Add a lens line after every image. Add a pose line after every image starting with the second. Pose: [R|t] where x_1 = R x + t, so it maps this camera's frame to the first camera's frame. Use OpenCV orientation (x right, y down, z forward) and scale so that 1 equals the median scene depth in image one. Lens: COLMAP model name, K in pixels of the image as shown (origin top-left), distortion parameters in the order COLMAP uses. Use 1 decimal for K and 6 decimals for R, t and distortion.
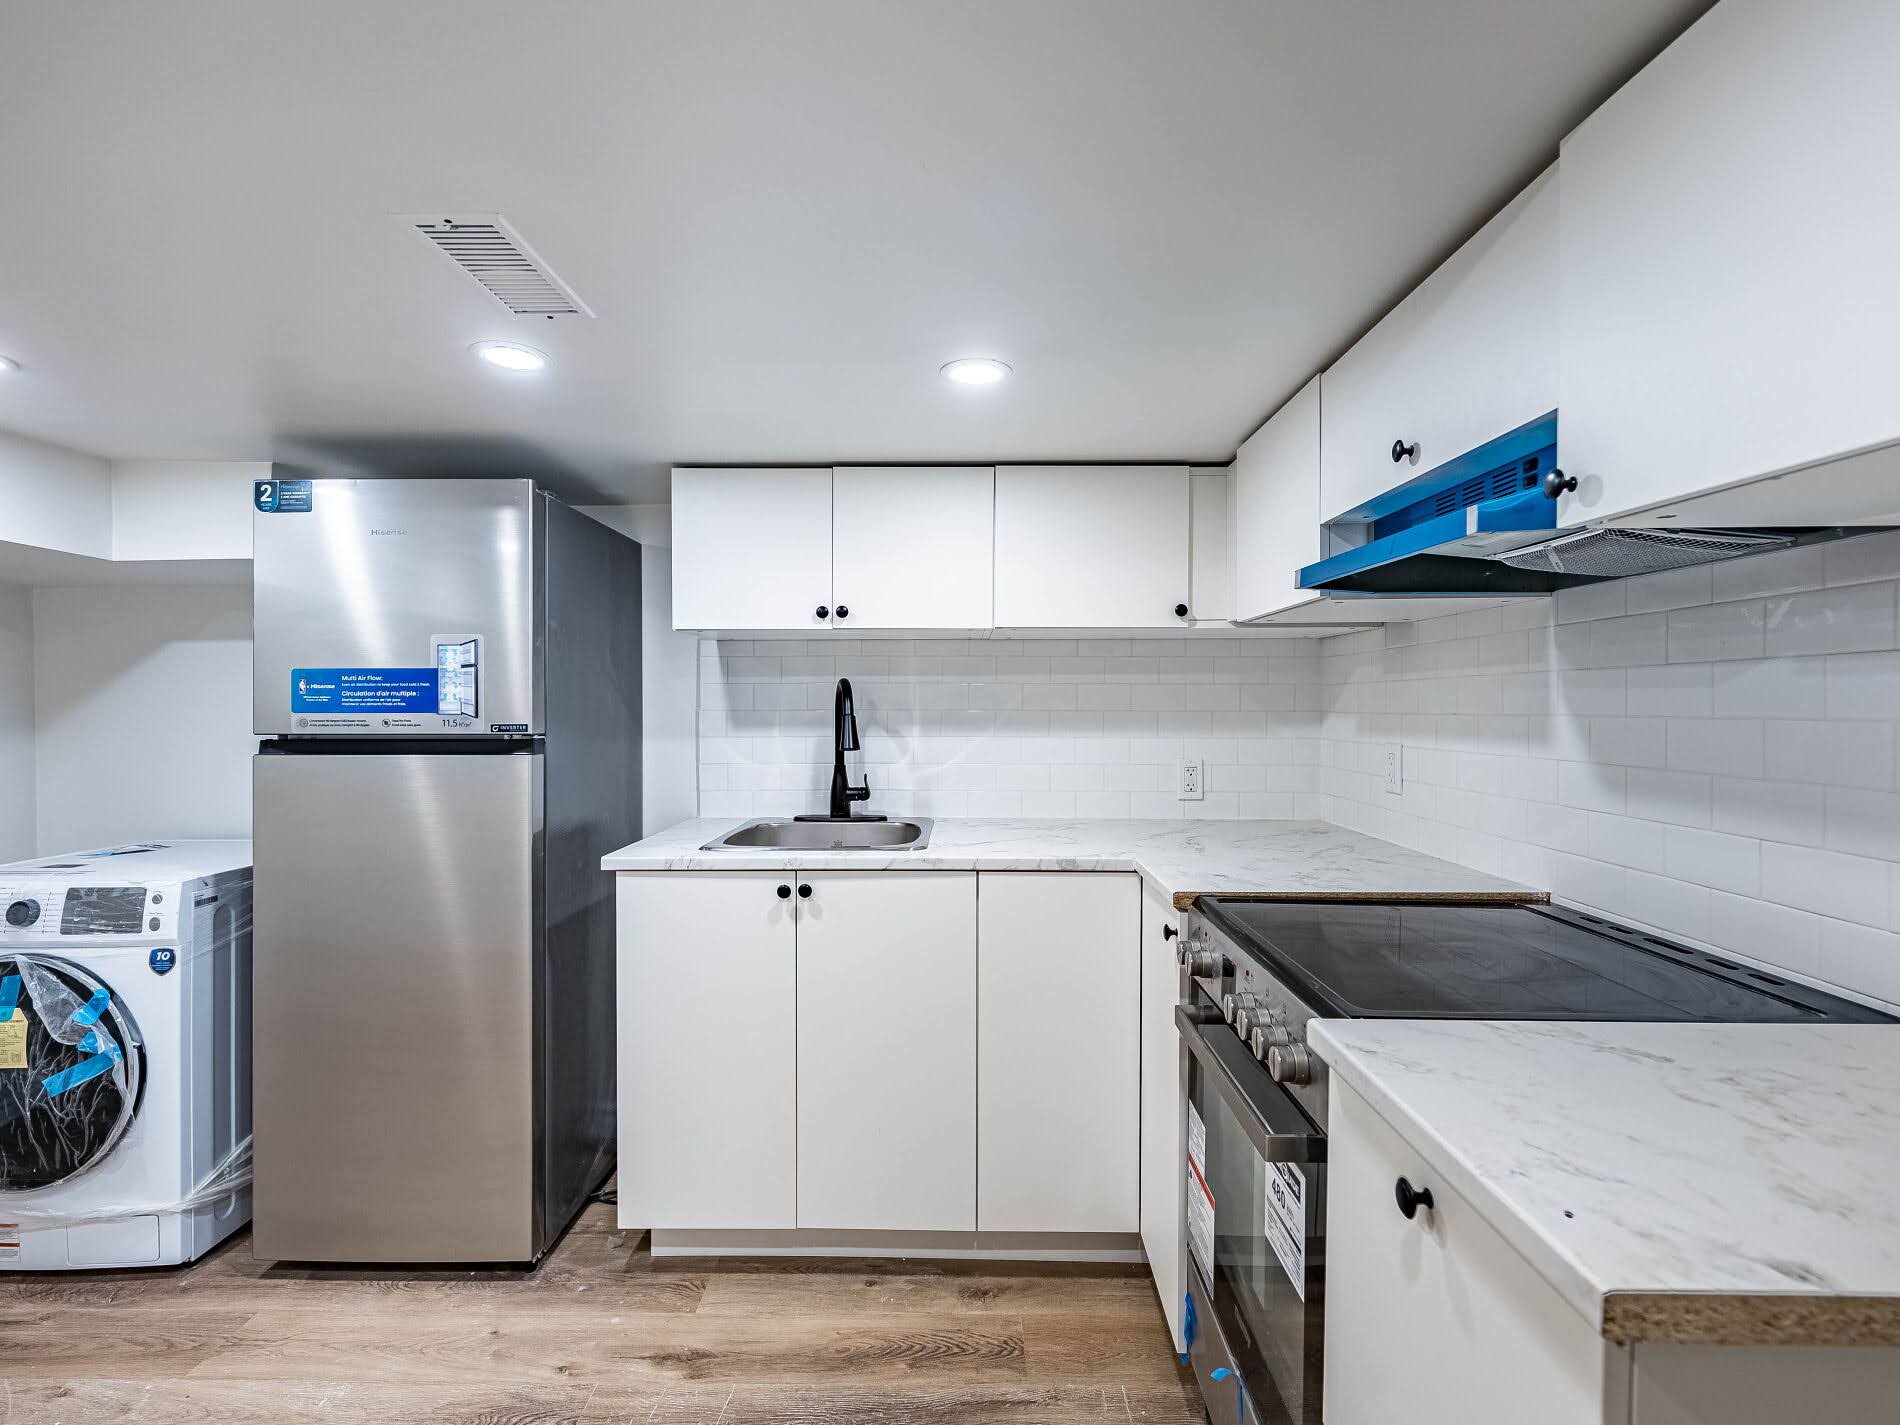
lens RADIAL K [[894.5, 0, 965.7], [0, 894.5, 709.1], [0, 0, 1]] dist [-0.007260, 0.002355]
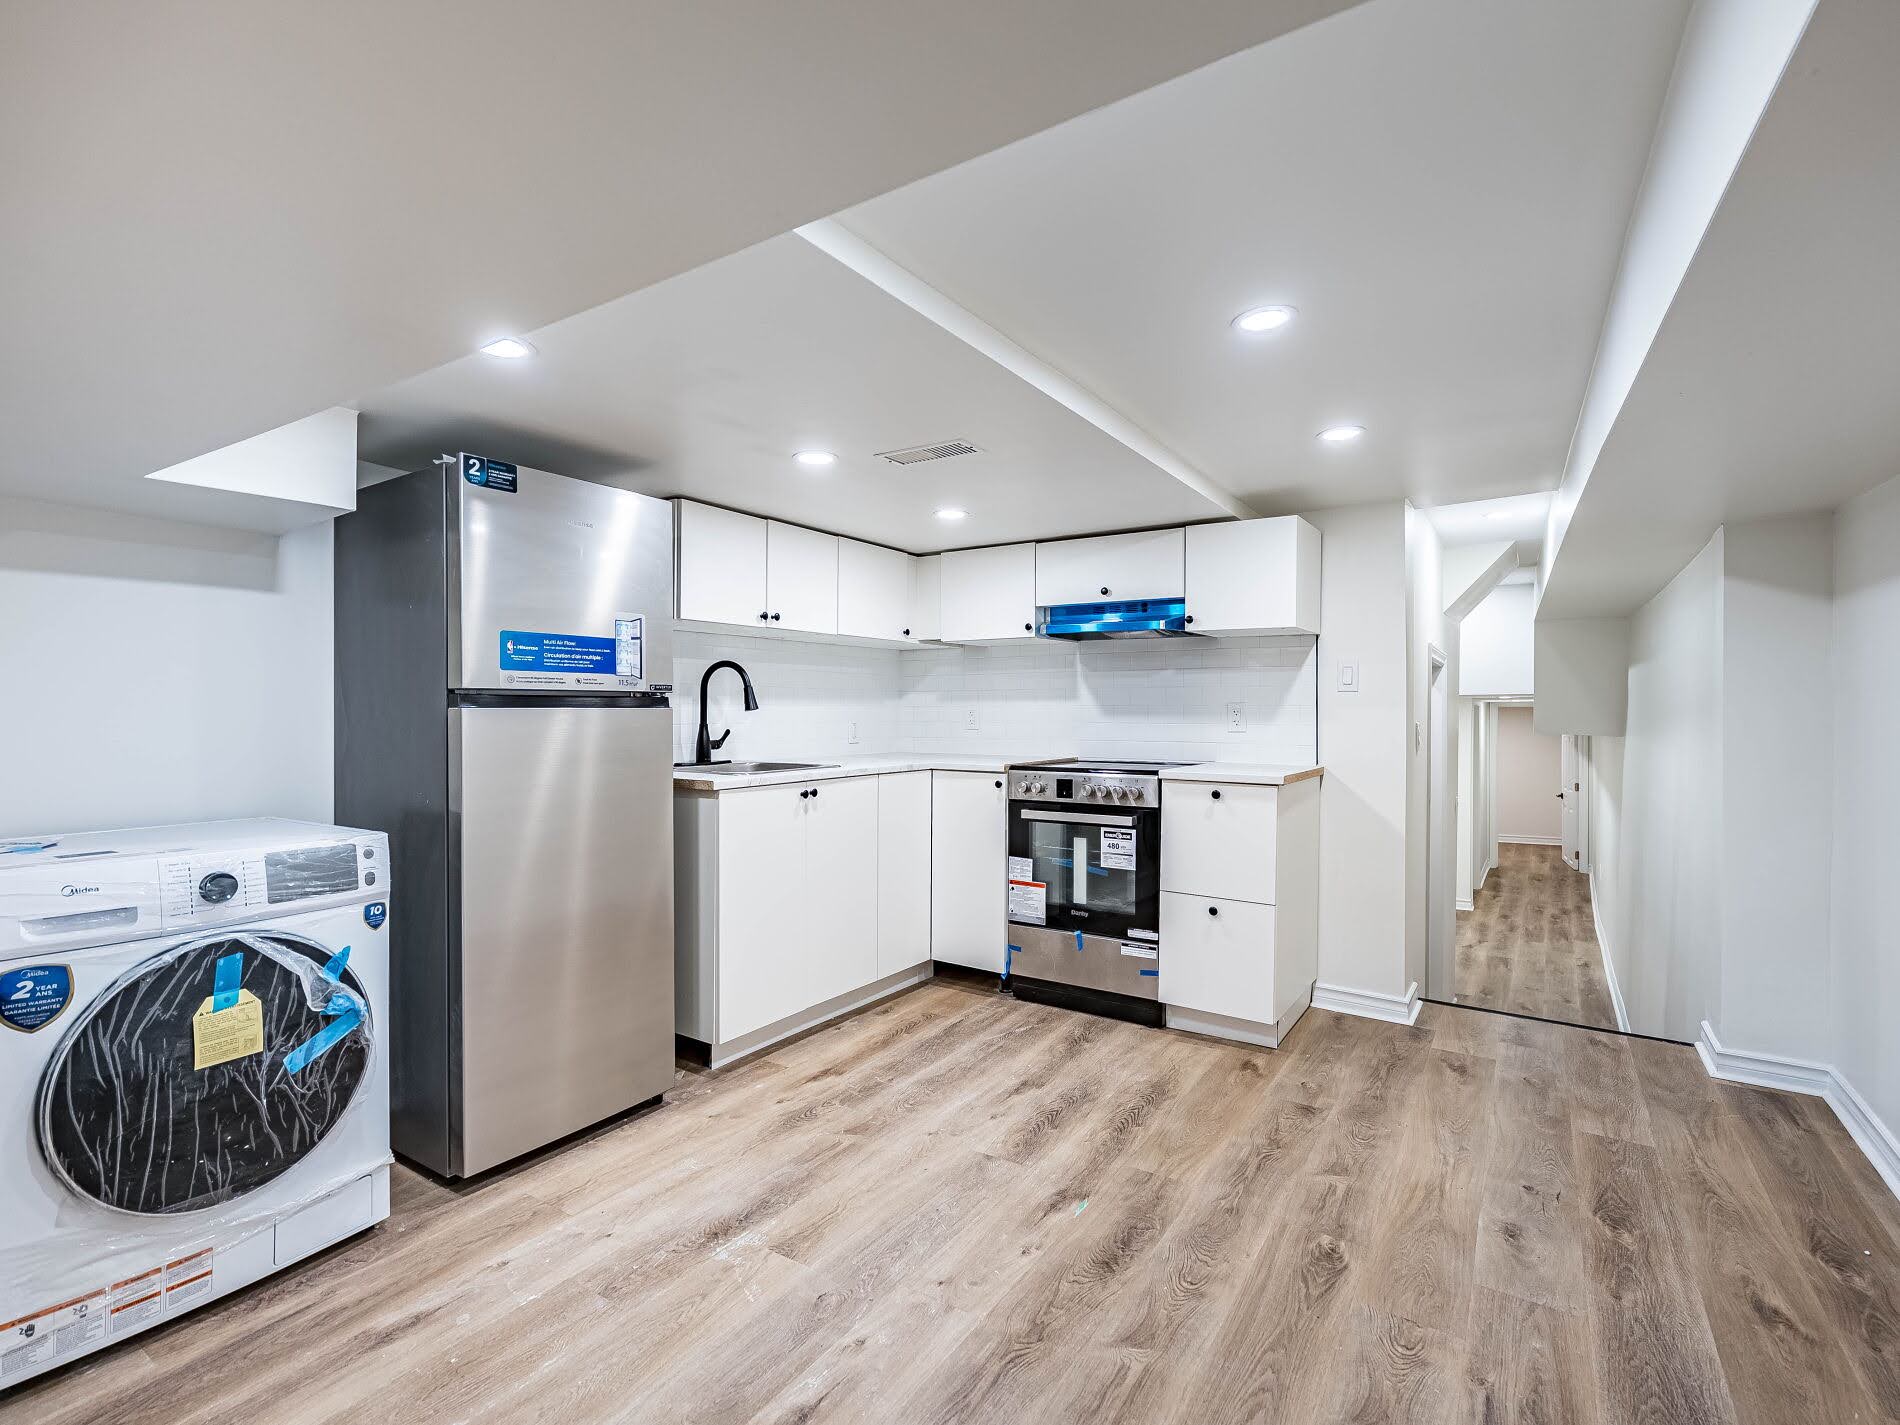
lens RADIAL K [[894.5, 0, 967.1], [0, 894.5, 707.7], [0, 0, 1]] dist [-0.007260, 0.002355]
pose [[0.532872, 0.001489, 0.846194, -1.392059], [0.005437, 0.999972, -0.005183, 0.060606], [-0.846178, 0.007363, 0.532849, -0.088552]]
